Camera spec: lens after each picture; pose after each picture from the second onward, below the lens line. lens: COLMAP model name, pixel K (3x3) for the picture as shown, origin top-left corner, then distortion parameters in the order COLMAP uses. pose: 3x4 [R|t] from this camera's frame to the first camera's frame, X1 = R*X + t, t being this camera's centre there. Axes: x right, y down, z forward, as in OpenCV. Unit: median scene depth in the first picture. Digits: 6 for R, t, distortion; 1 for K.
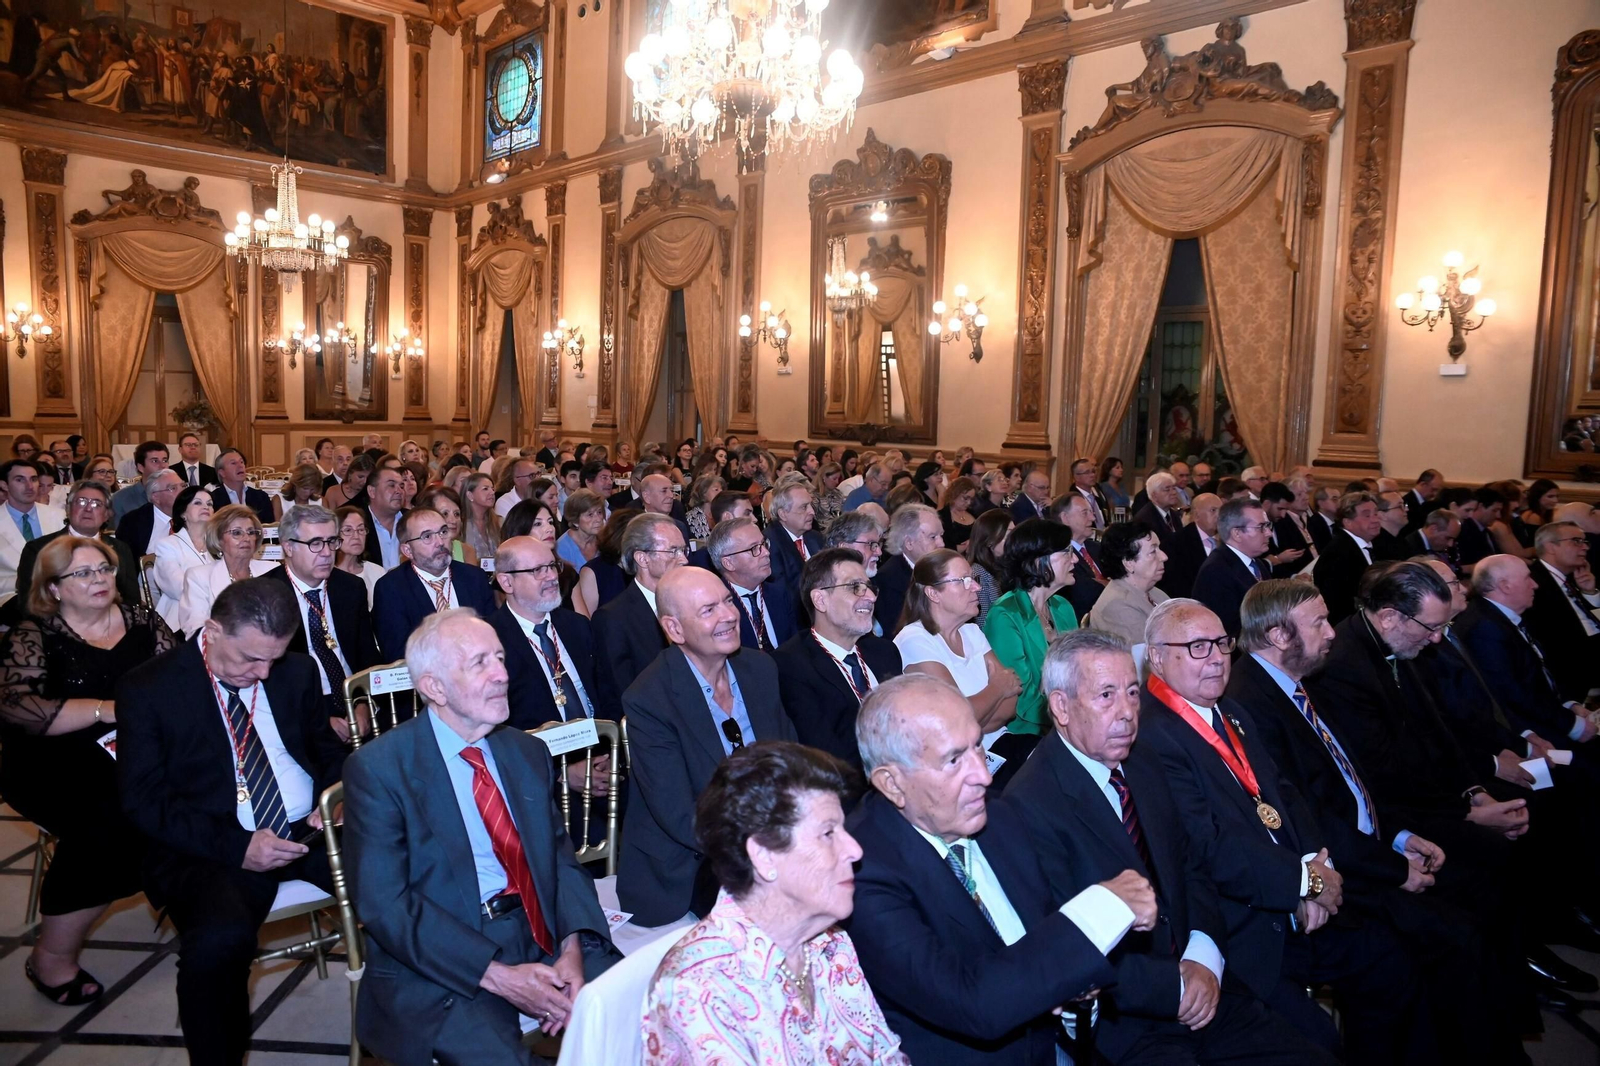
lens RADIAL K [[1121.3, 0, 800.0], [0, 1121.3, 533.0], [0, 0, 1]] dist [-0.114683, 0.106037]
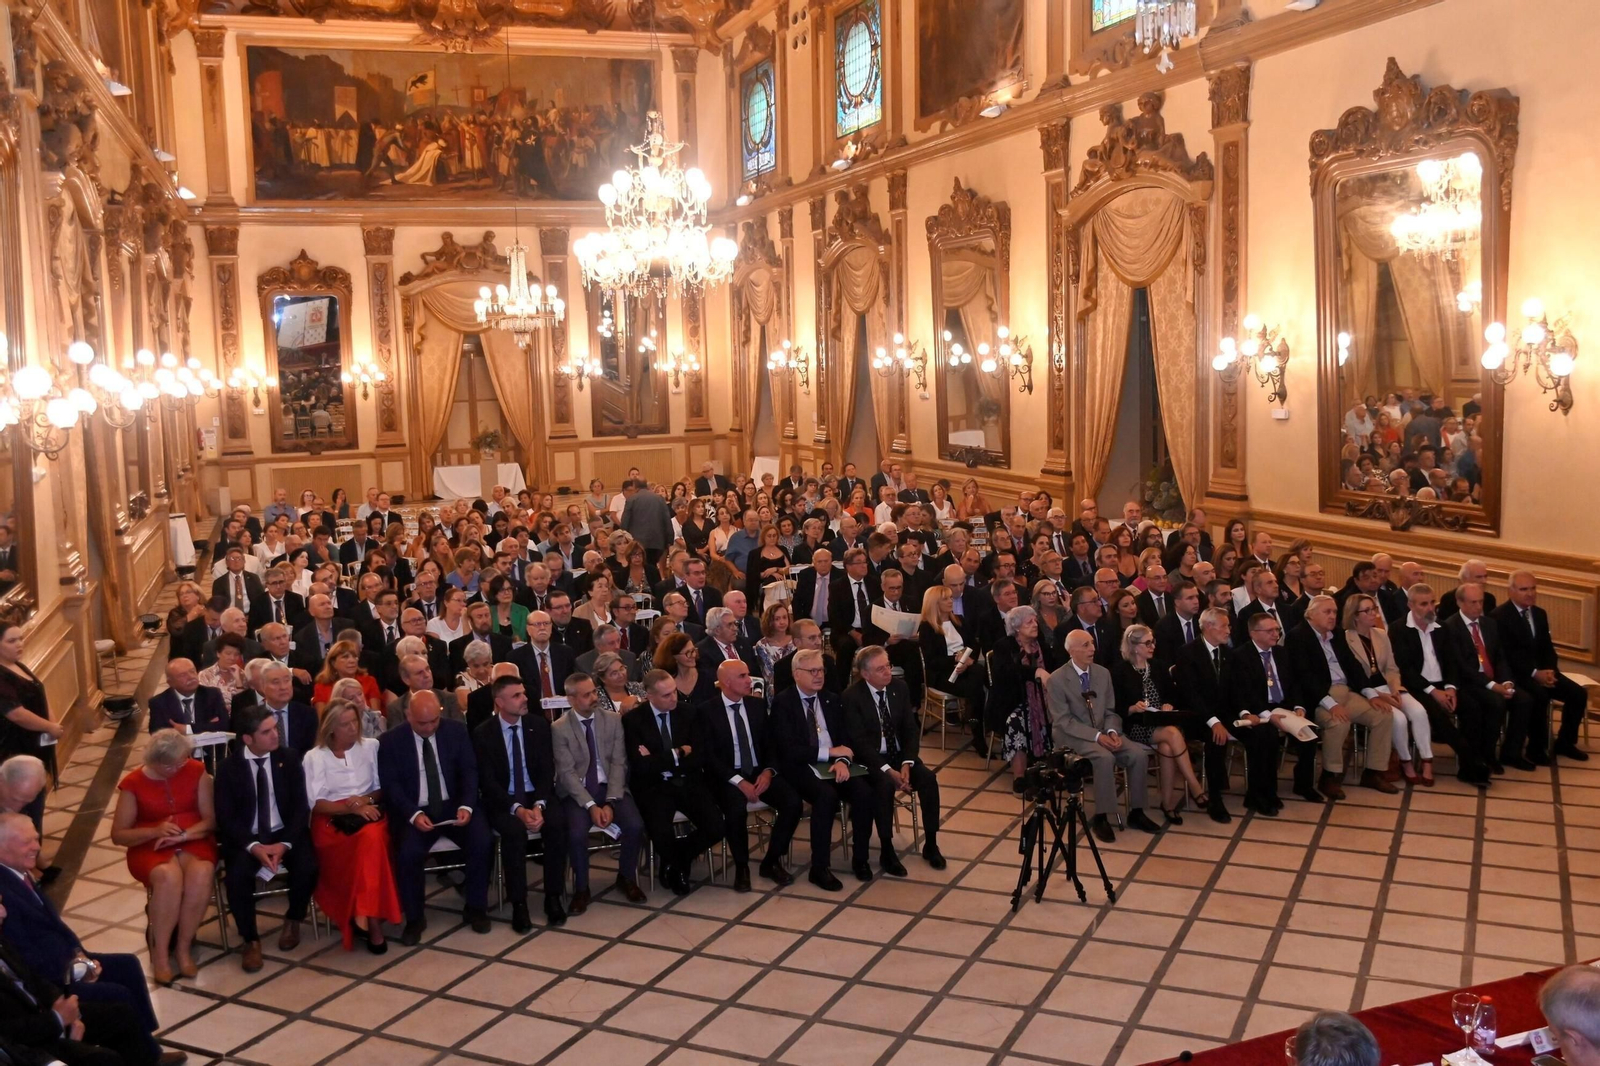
lens RADIAL K [[1536.3, 0, 800.0], [0, 1536.3, 533.0], [0, 0, 1]] dist [-0.062534, -0.001779]
pose [[0.907698, -0.005073, -0.419593, 0.417713], [0.010795, 0.999878, 0.011263, -0.025510], [0.419485, -0.014753, 0.907642, -0.330377]]
